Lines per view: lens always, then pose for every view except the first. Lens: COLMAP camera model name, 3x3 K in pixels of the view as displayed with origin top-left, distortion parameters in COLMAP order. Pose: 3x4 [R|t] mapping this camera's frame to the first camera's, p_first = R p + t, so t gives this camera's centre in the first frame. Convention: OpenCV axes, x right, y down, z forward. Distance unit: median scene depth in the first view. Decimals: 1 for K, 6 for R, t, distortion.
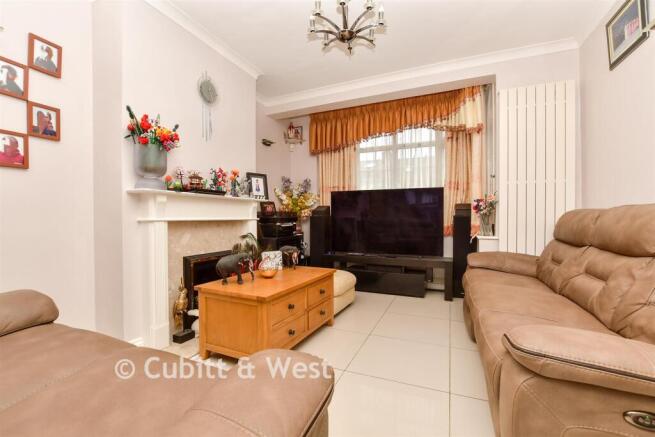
lens RADIAL K [[285.9, 0, 327.5], [0, 285.9, 219.8], [0, 0, 1]] dist [-0.019789, -0.000001]
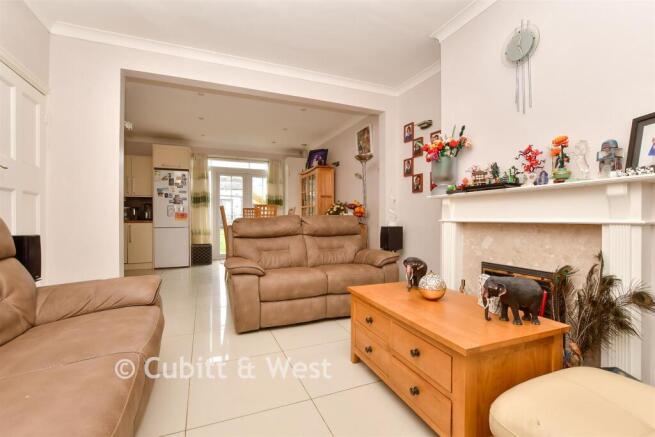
lens RADIAL K [[285.9, 0, 325.4], [0, 285.9, 217.9], [0, 0, 1]] dist [-0.019789, -0.000001]
pose [[-0.692975, -0.001185, -0.720961, 0.510878], [-0.007144, 0.999961, 0.005224, -0.010951], [0.720926, 0.008770, -0.692956, 1.287299]]
